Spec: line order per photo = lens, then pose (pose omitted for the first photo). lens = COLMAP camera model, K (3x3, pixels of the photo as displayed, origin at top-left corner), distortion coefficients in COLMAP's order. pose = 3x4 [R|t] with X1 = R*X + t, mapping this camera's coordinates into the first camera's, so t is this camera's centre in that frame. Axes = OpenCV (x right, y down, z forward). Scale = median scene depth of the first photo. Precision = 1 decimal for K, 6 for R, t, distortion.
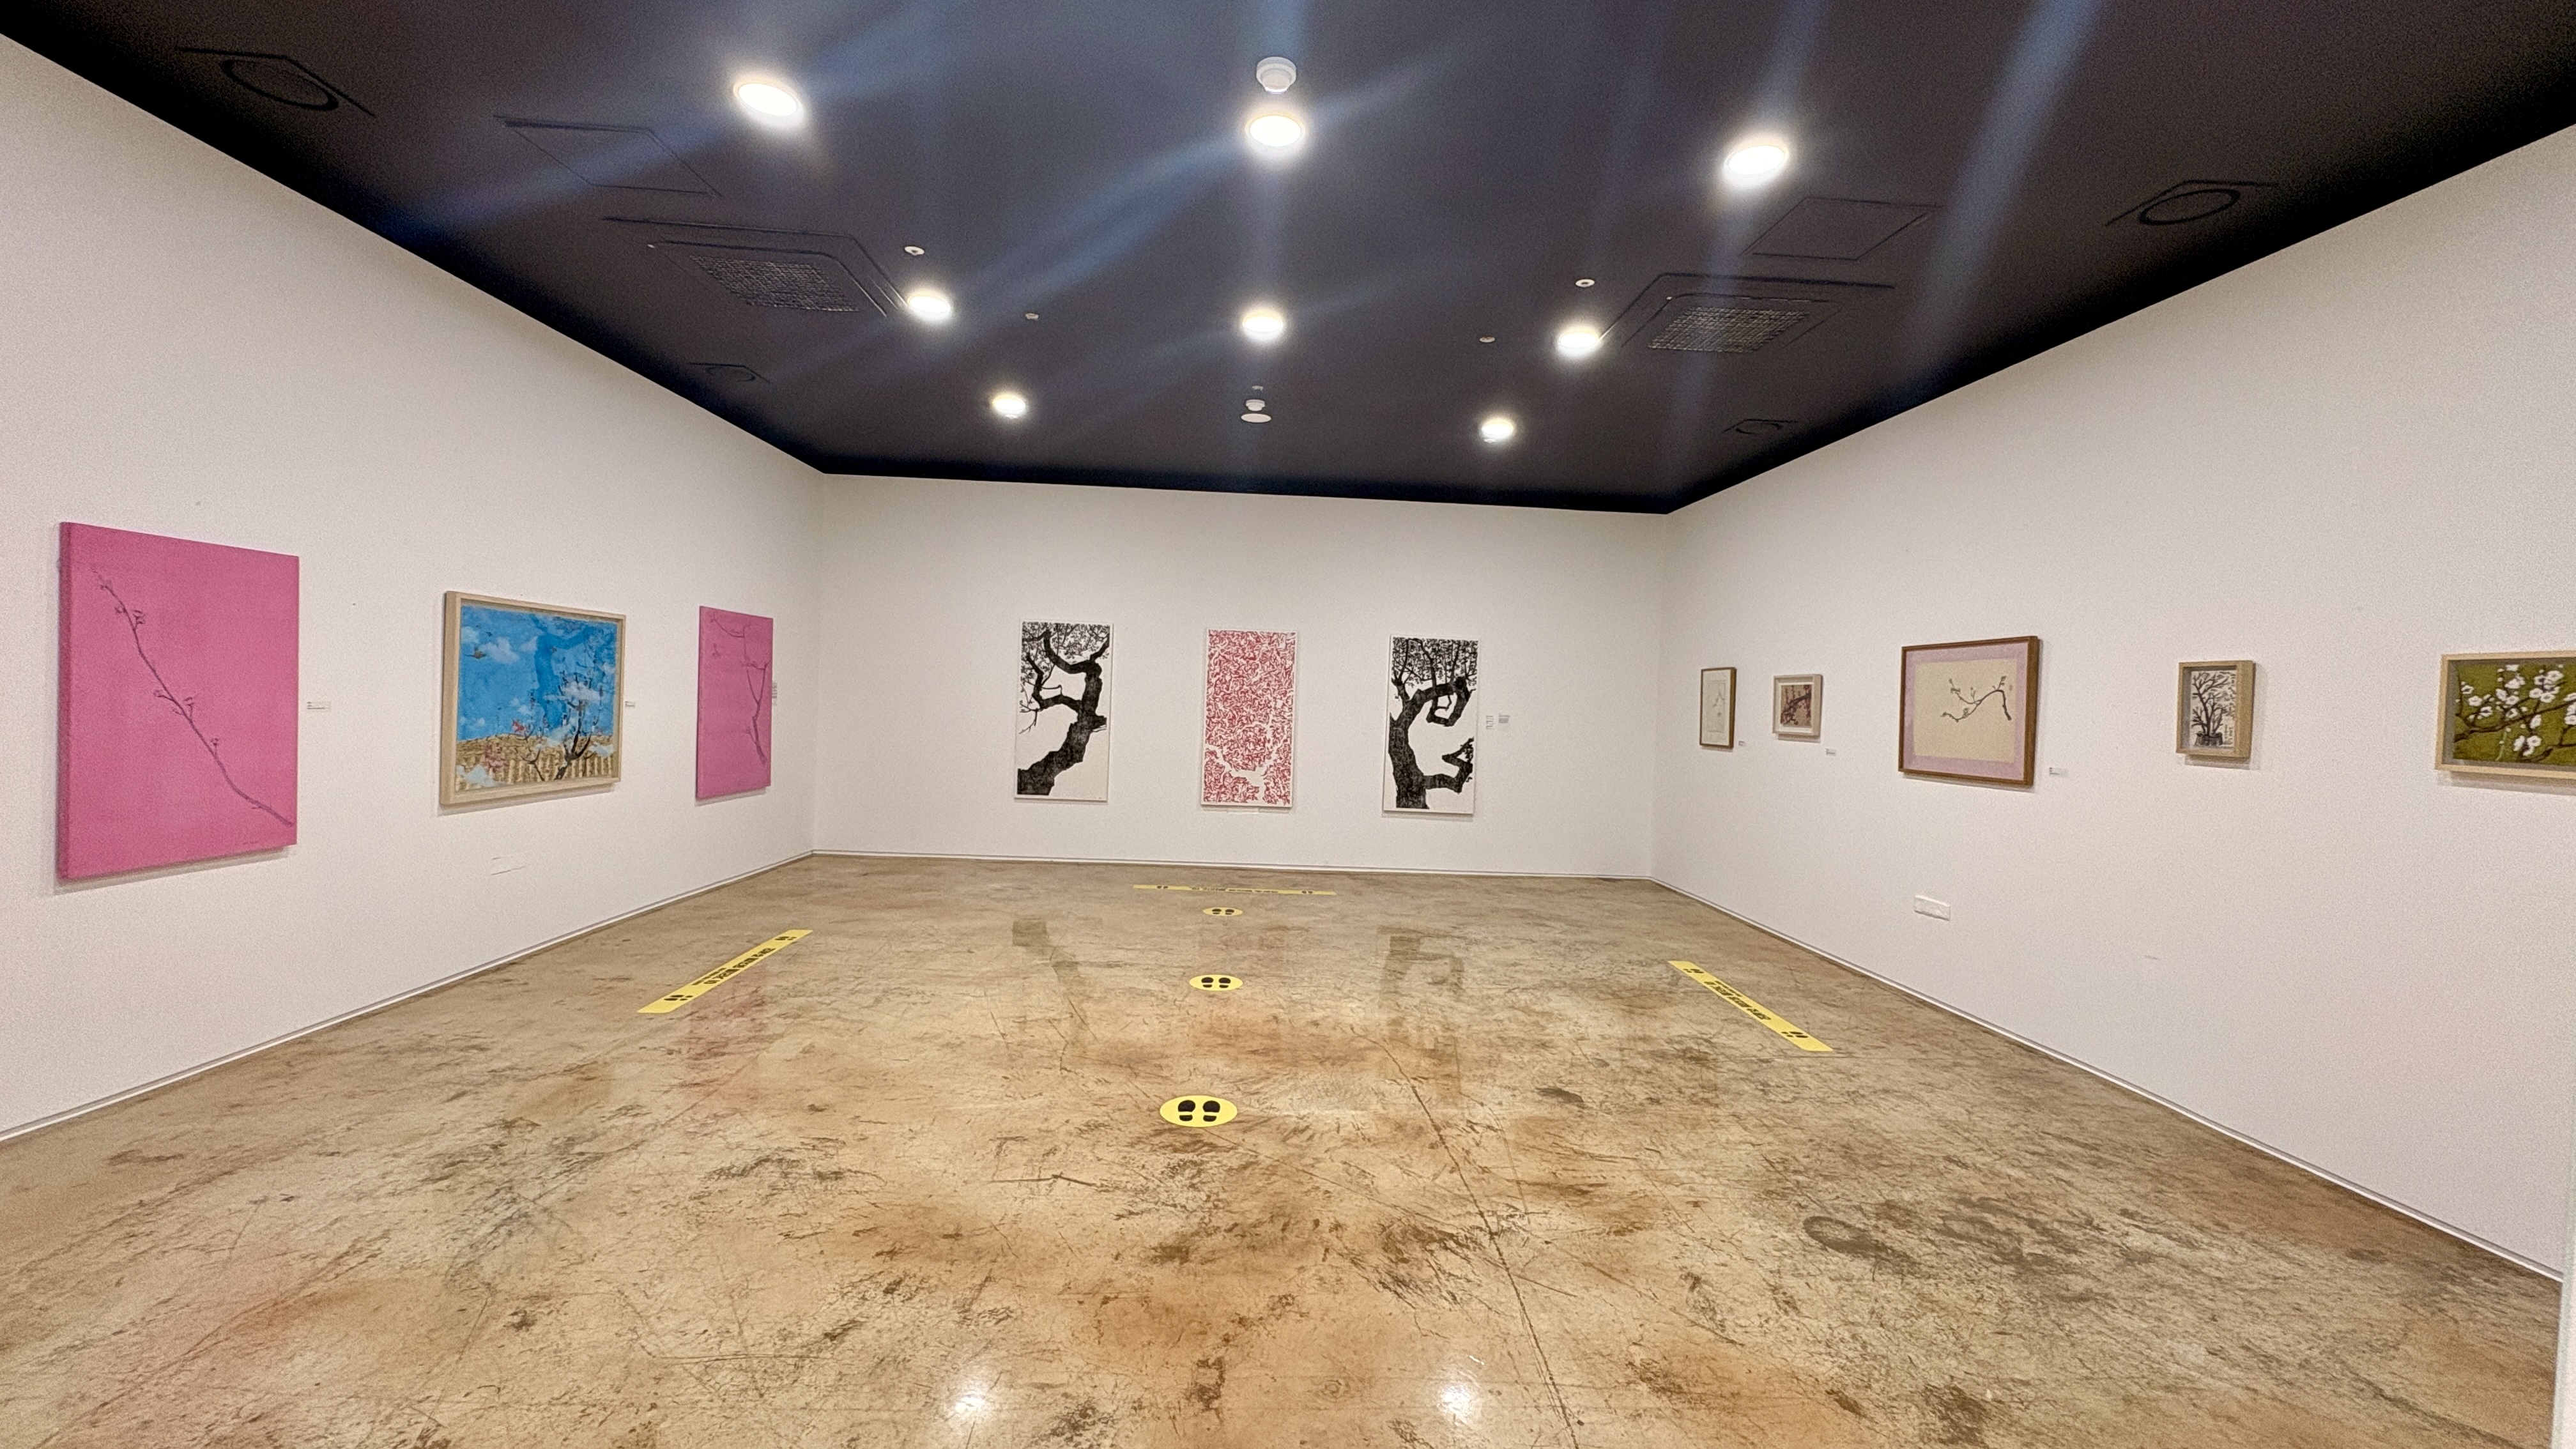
lens RADIAL K [[1002.8, 0, 1290.5], [0, 1002.8, 728.1], [0, 0, 1]] dist [0.002782, 0.001022]
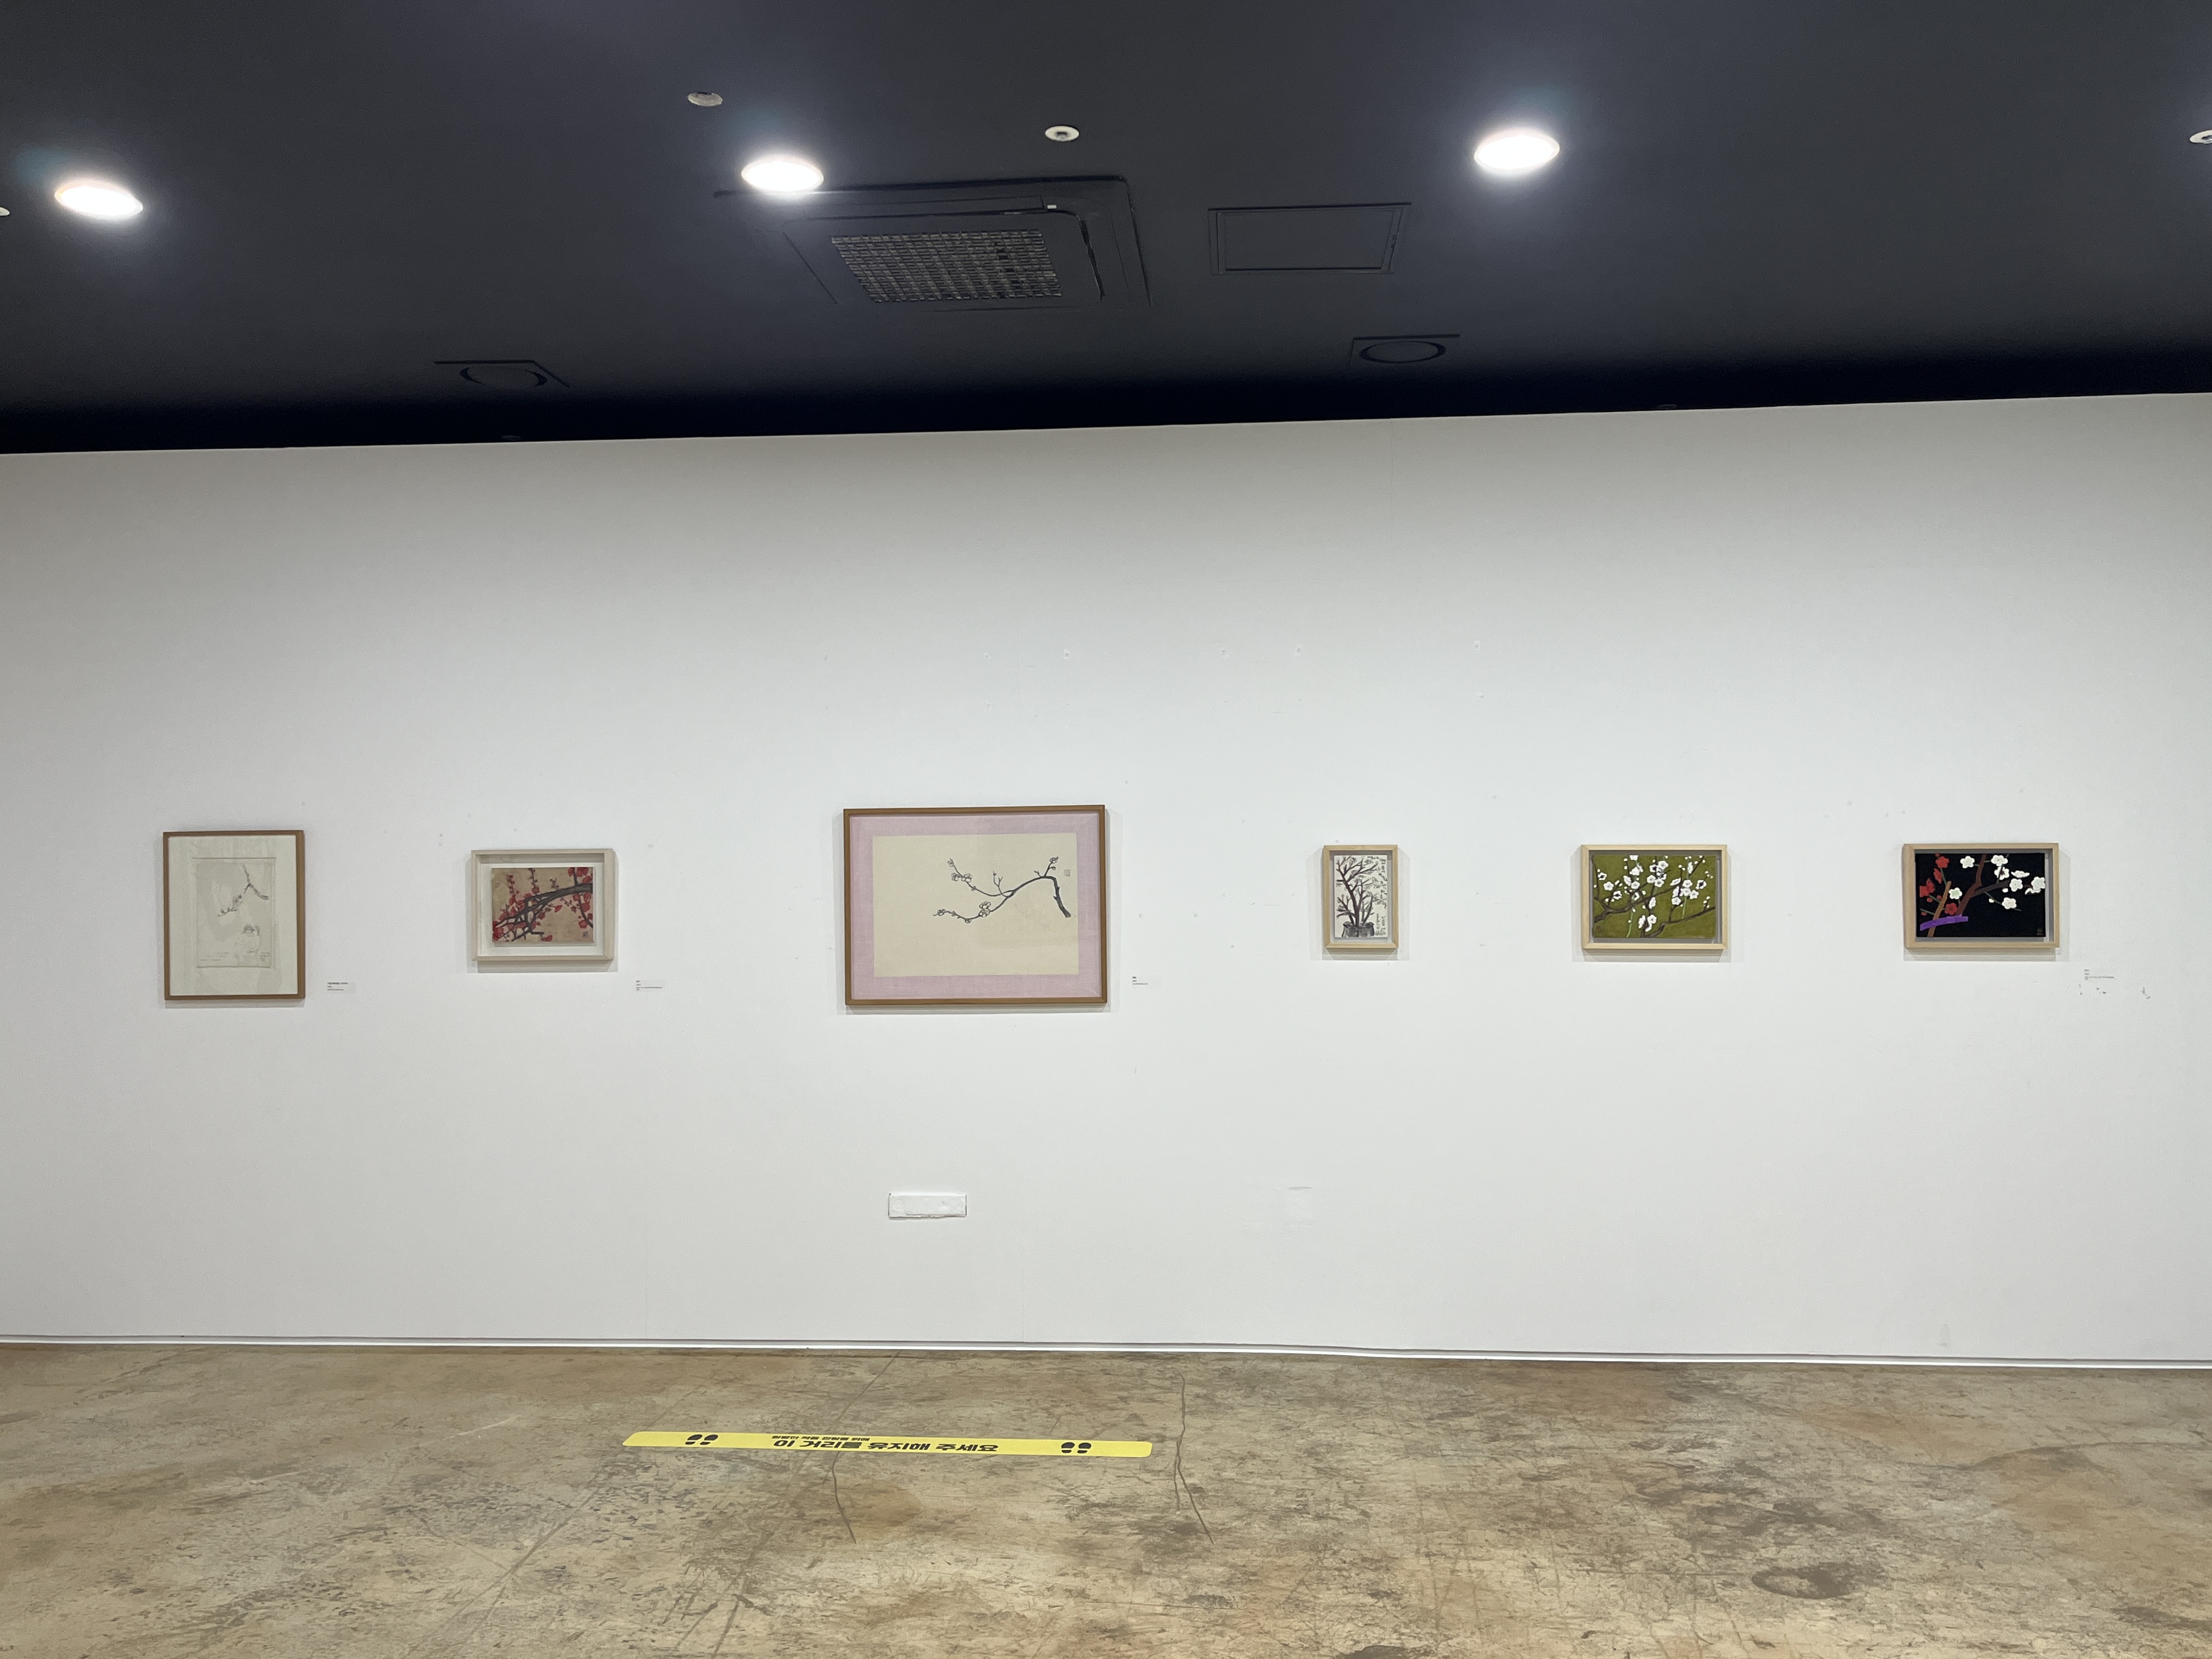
lens RADIAL K [[1820.1, 0, 1098.5], [0, 1820.1, 826.6], [0, 0, 1]] dist [0.066526, -0.073467]
pose [[0.140335, -0.014084, 0.990004, -0.609314], [0.042622, 0.999058, 0.008171, -0.086148], [-0.989186, 0.041049, 0.140803, 0.808905]]
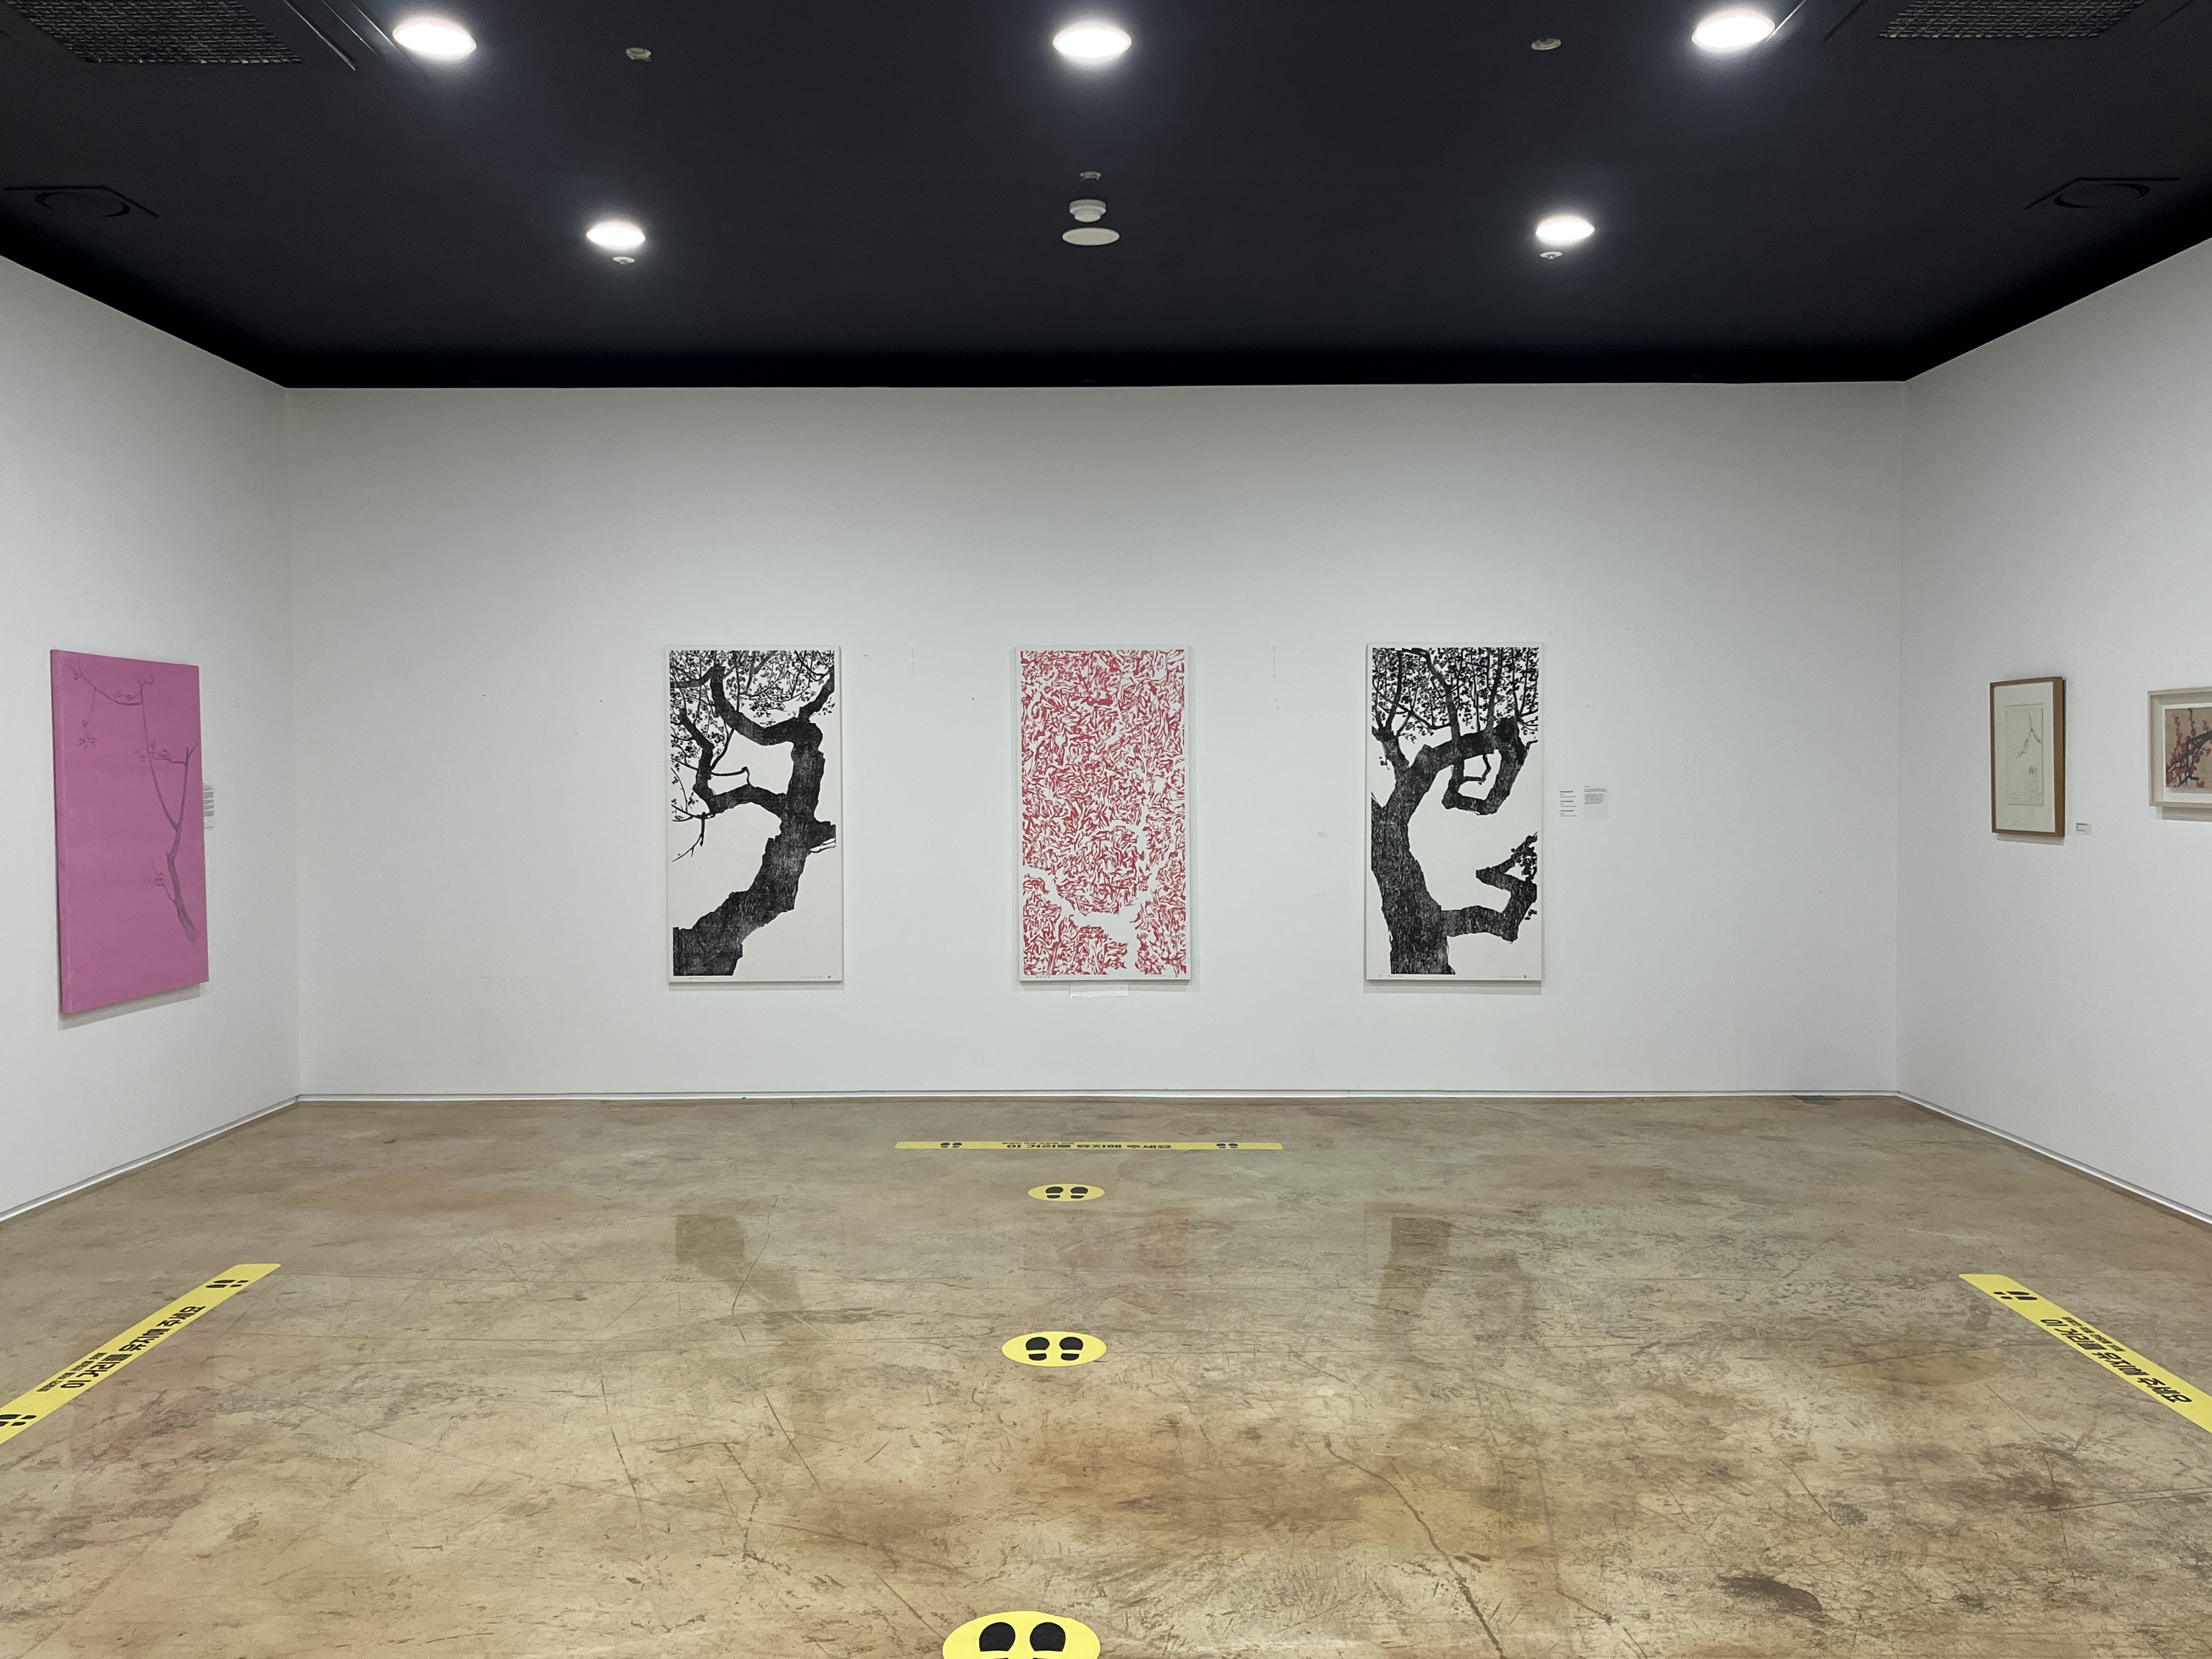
lens RADIAL K [[1820.1, 0, 1095.0], [0, 1820.1, 835.0], [0, 0, 1]] dist [0.066526, -0.073467]
pose [[0.997904, -0.040872, -0.050165, 0.004107], [0.041359, 0.999106, 0.008704, -0.014885], [0.049765, -0.010760, 0.998703, 0.085702]]
